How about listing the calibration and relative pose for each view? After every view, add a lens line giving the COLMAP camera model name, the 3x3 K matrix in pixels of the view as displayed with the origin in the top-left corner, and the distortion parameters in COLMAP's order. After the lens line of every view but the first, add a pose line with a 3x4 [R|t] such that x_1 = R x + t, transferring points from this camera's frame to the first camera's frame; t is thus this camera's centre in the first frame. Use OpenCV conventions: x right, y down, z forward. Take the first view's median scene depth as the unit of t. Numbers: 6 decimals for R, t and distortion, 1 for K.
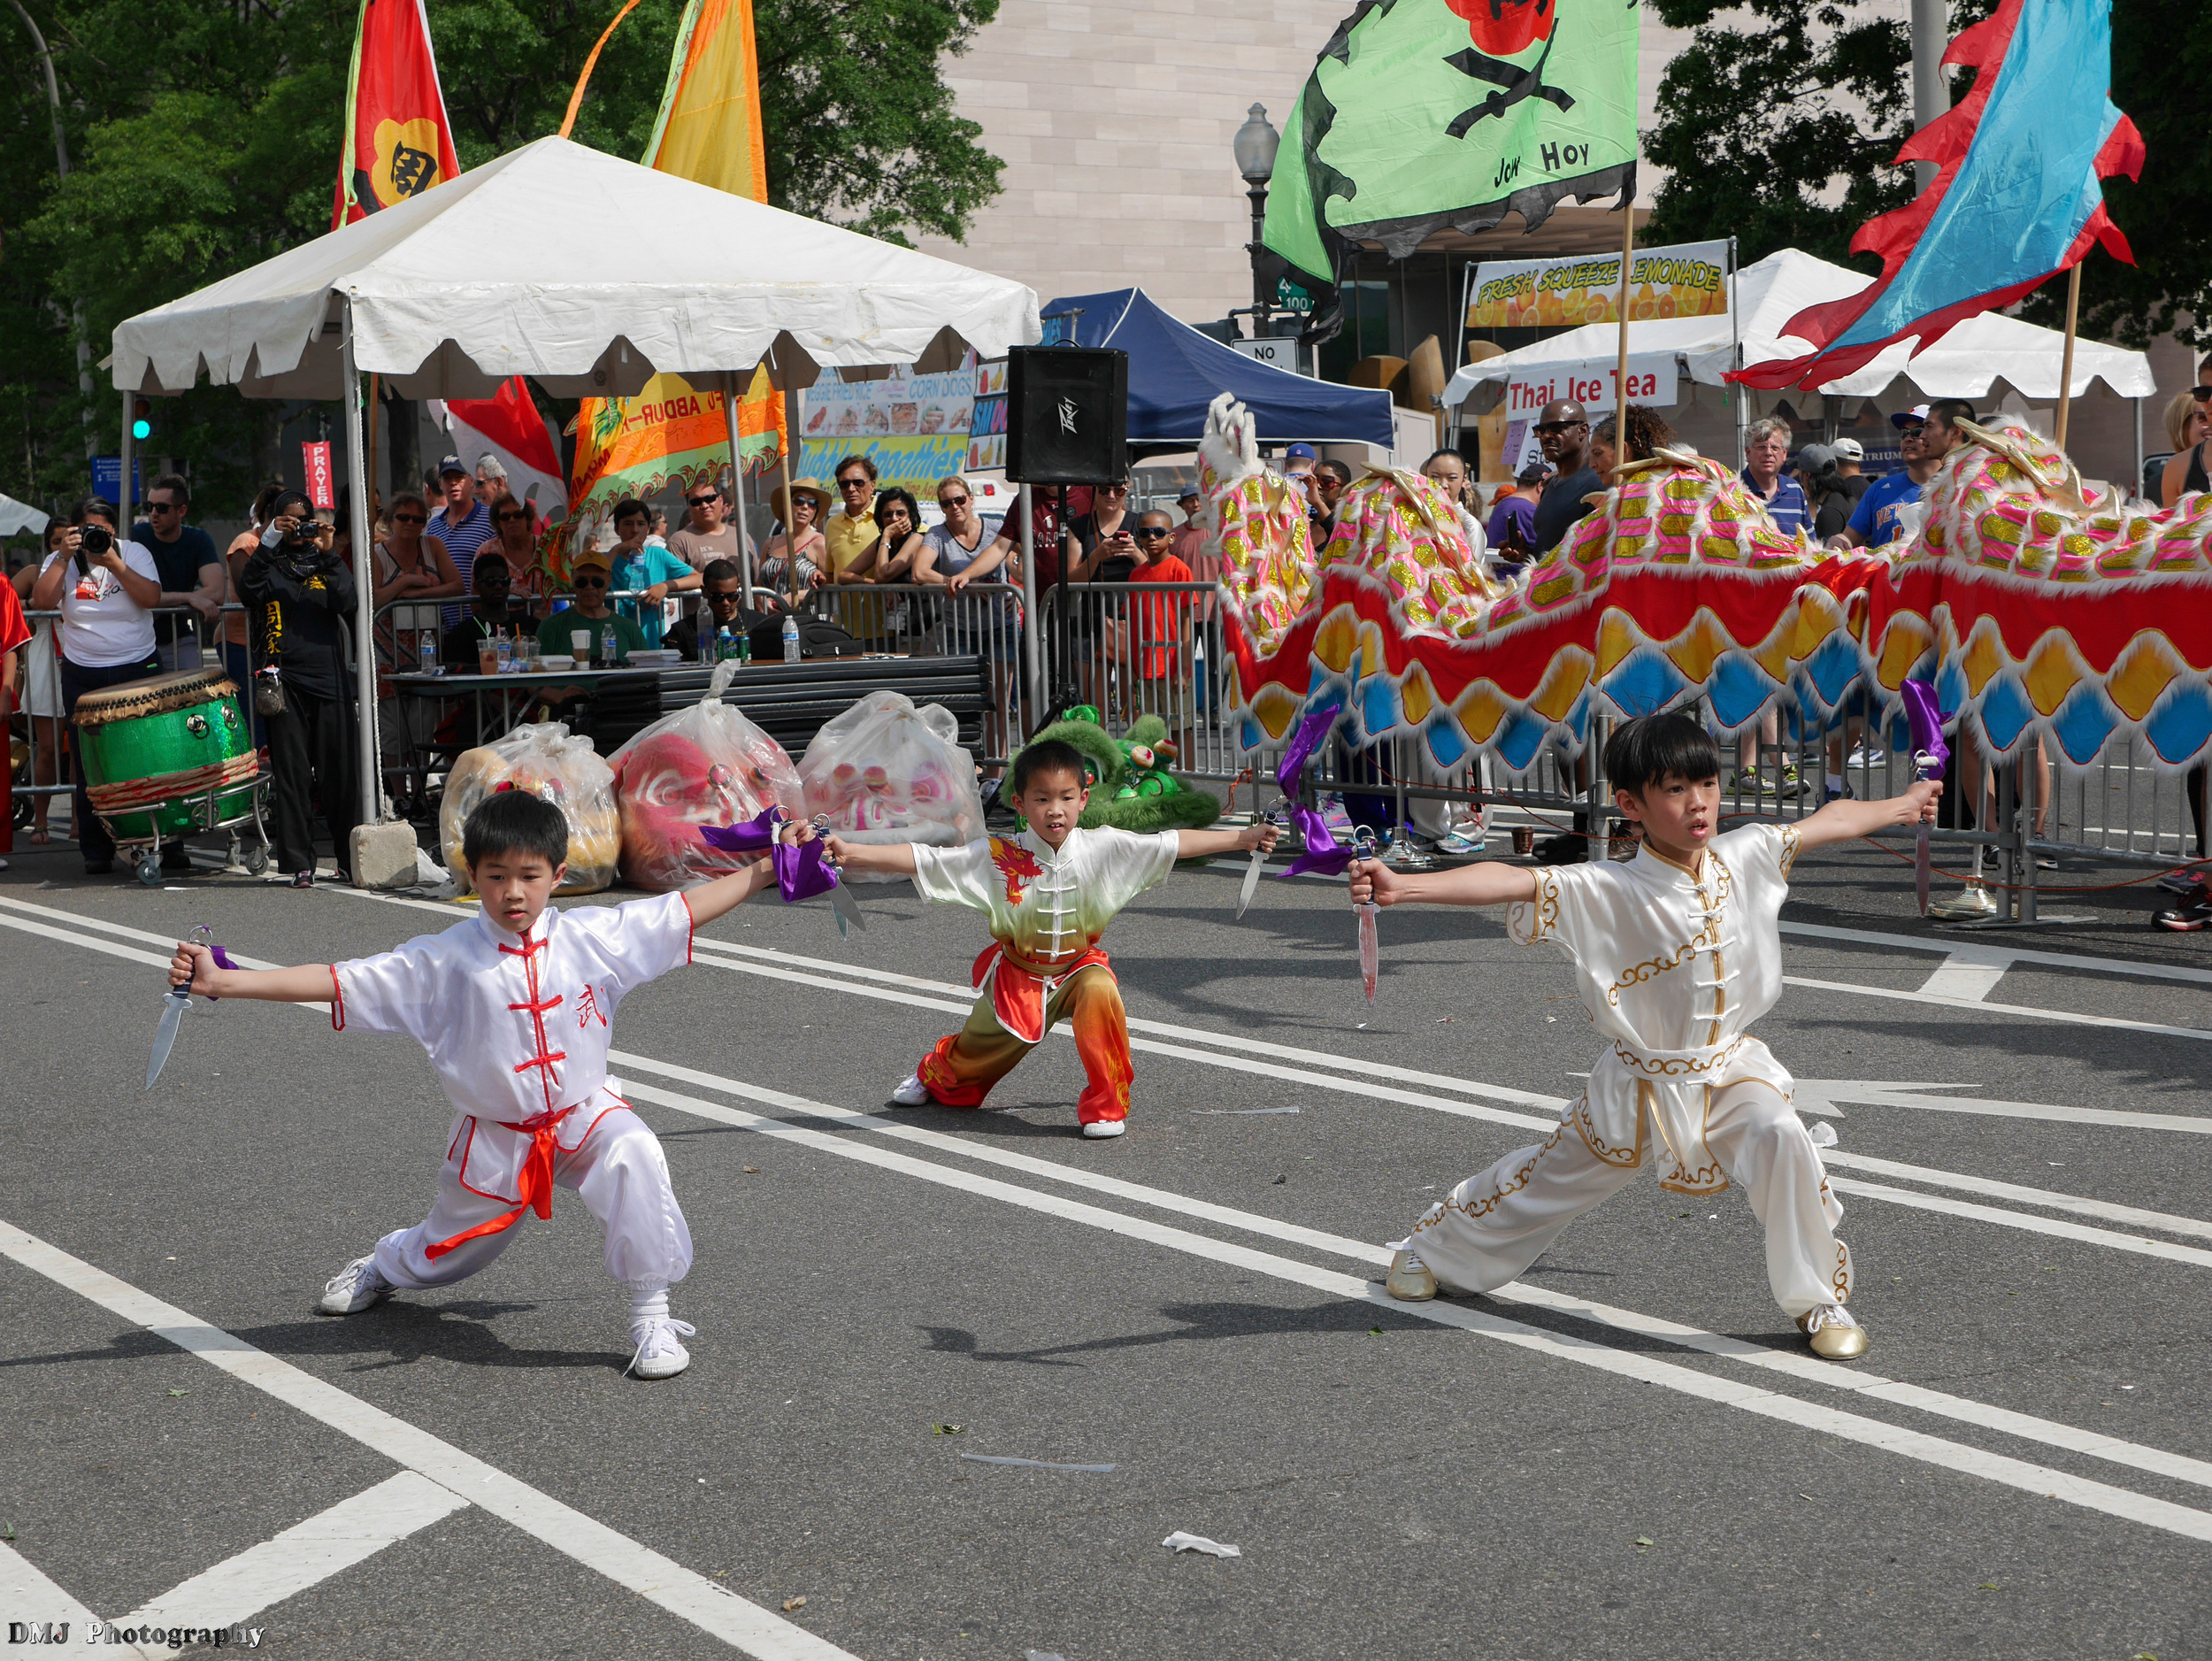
lens RADIAL K [[4404.6, 0, 1098.5], [0, 4404.6, 763.6], [0, 0, 1]] dist [0.229466, -0.156595]
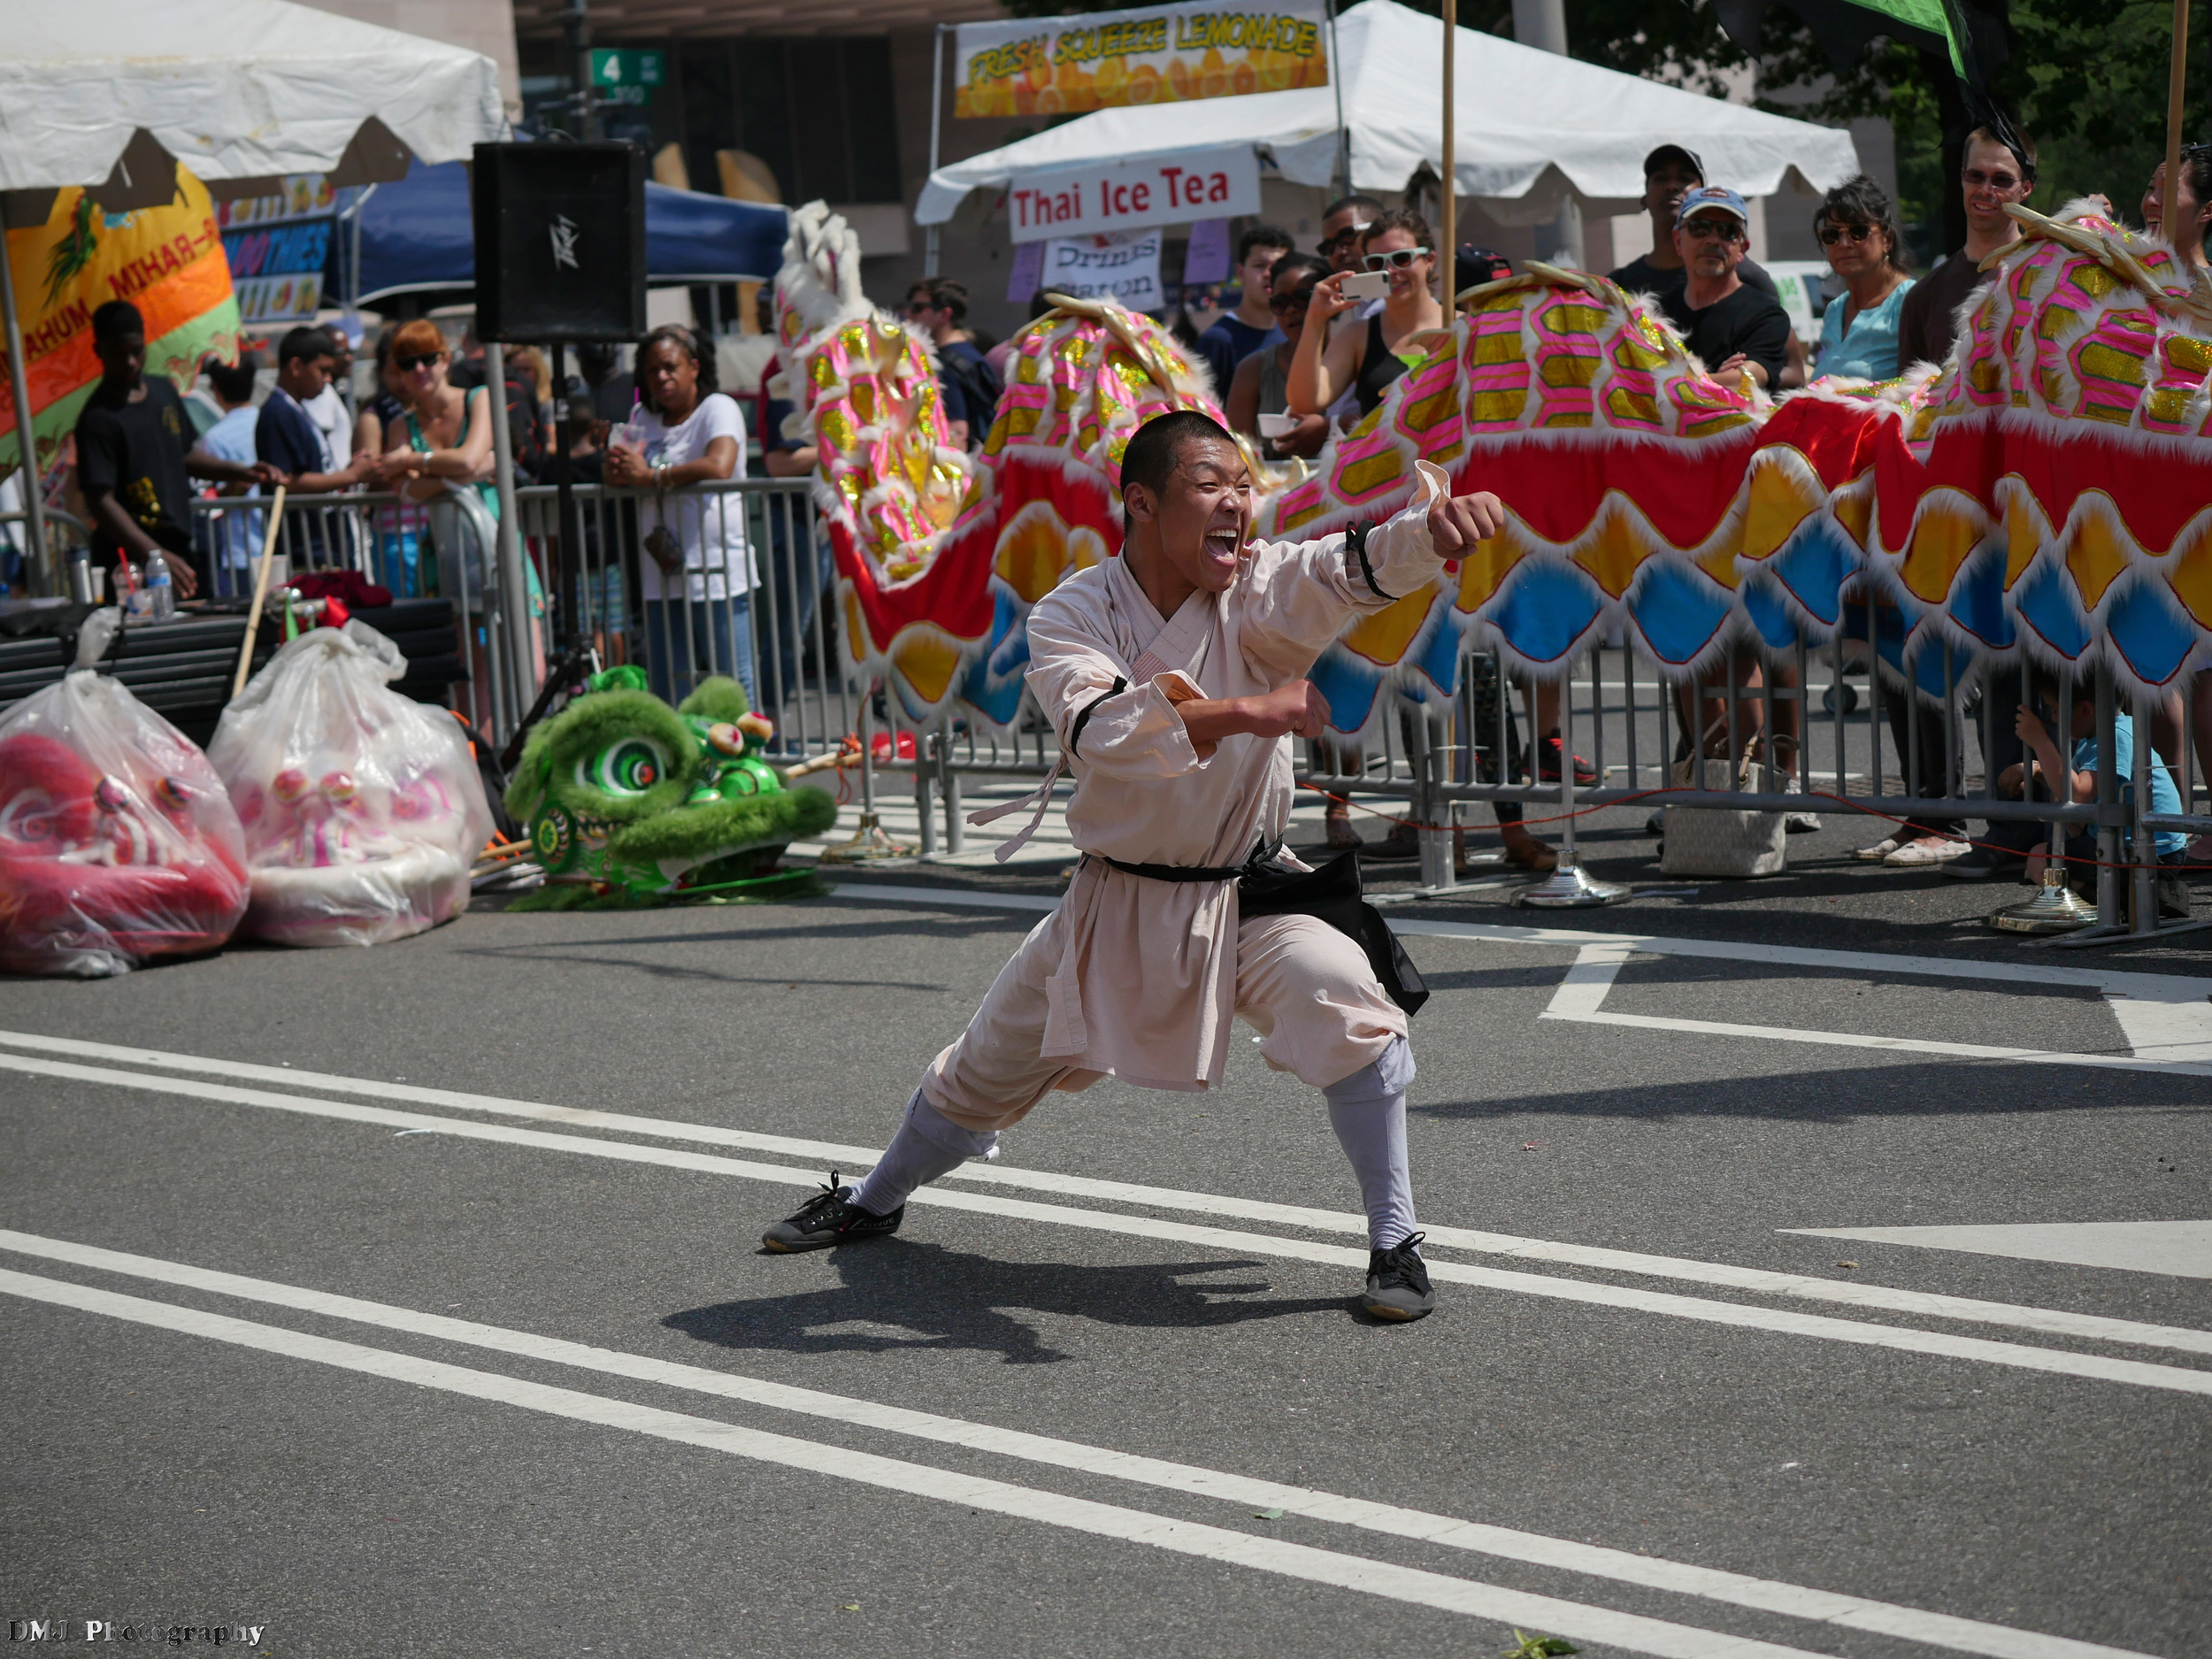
lens RADIAL K [[5643.0, 0, 1106.0], [0, 5643.0, 829.5], [0, 0, 1]] dist [-0.004255, 0.394839]
pose [[0.986079, -0.045742, 0.159862, -0.075212], [0.042069, 0.998769, 0.026284, -0.008457], [-0.160868, -0.019193, 0.986789, 0.136738]]
